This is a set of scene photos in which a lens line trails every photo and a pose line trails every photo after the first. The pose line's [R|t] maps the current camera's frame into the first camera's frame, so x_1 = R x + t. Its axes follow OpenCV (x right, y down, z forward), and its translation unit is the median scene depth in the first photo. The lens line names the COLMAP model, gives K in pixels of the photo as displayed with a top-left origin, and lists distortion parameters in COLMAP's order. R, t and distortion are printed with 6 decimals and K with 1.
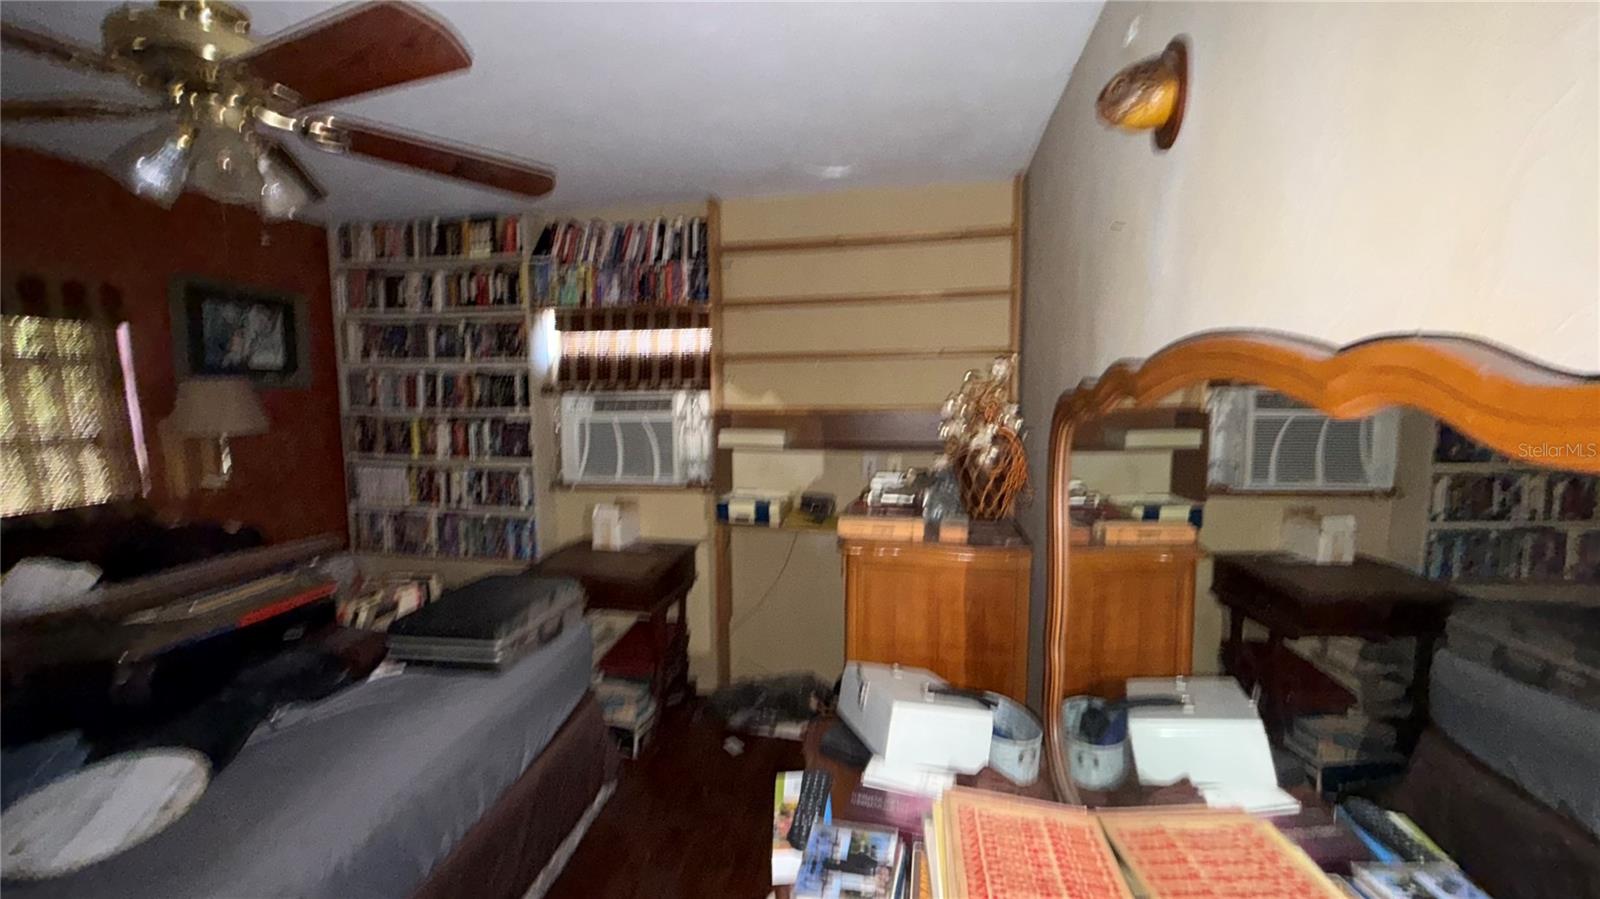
lens RADIAL K [[627.7, 0, 800.0], [0, 627.7, 449.5], [0, 0, 1]] dist [-0.002386, -0.000032]
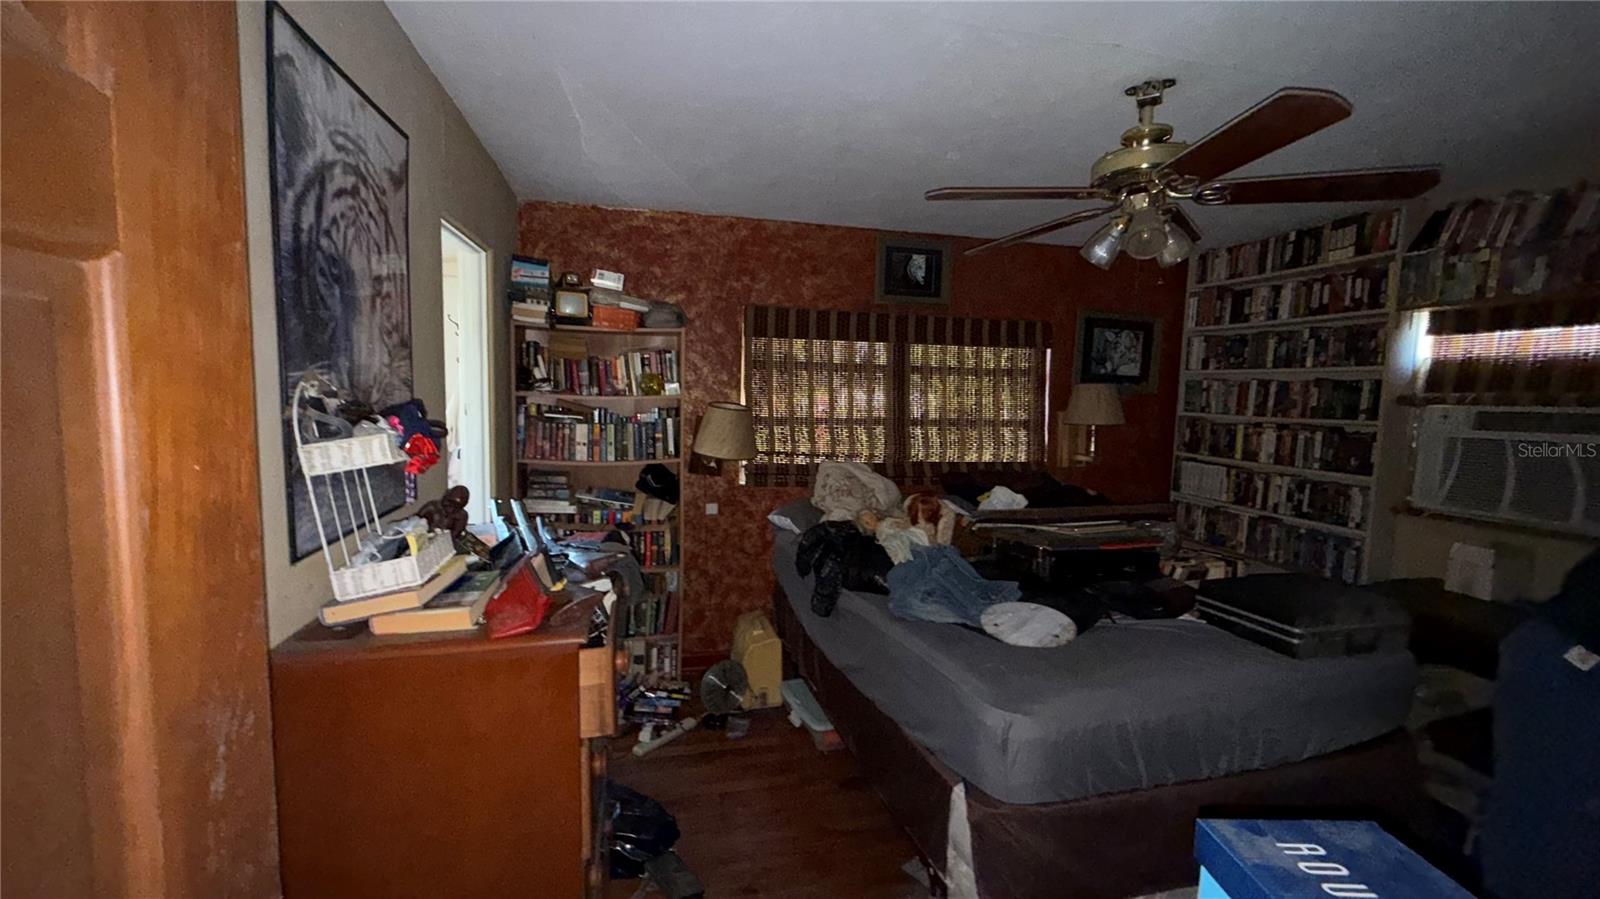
lens RADIAL K [[633.6, 0, 793.6], [0, 633.6, 446.8], [0, 0, 1]] dist [0.001002, 0.000073]
pose [[0.399285, 0.095553, -0.911834, 0.090065], [-0.118775, 0.991564, 0.051897, 0.032734], [0.909101, 0.087581, 0.407266, -0.170830]]
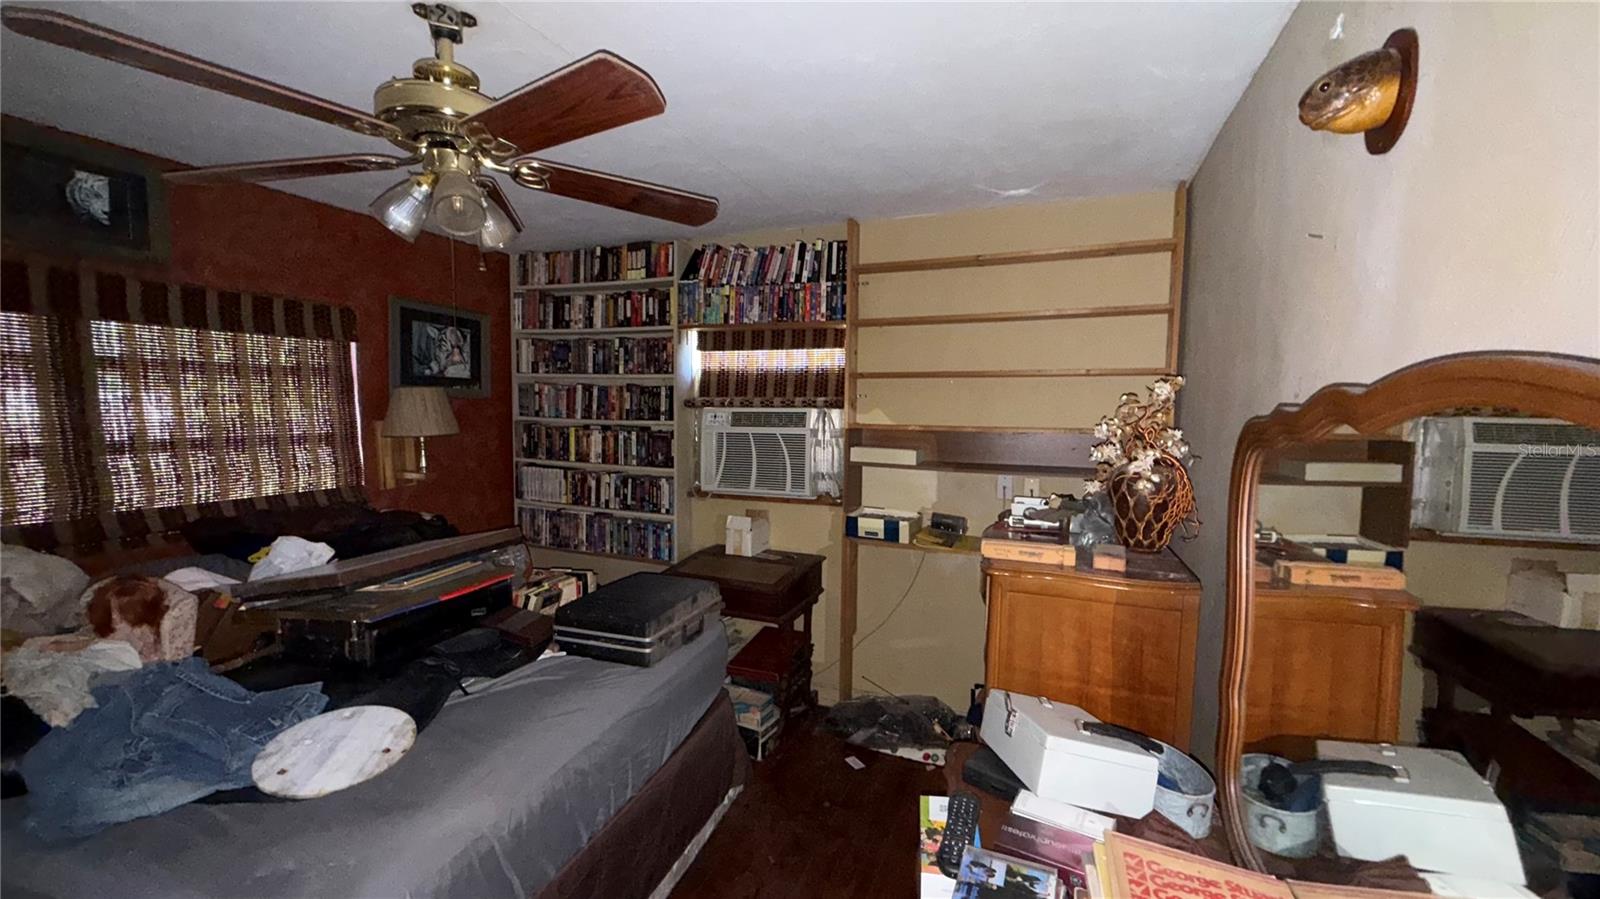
lens RADIAL K [[627.7, 0, 800.0], [0, 627.7, 449.5], [0, 0, 1]] dist [-0.002386, -0.000032]
pose [[0.982968, 0.033386, -0.180718, -0.029919], [-0.038185, 0.999003, -0.023145, 0.001456], [0.179765, 0.029652, 0.983263, -0.012760]]
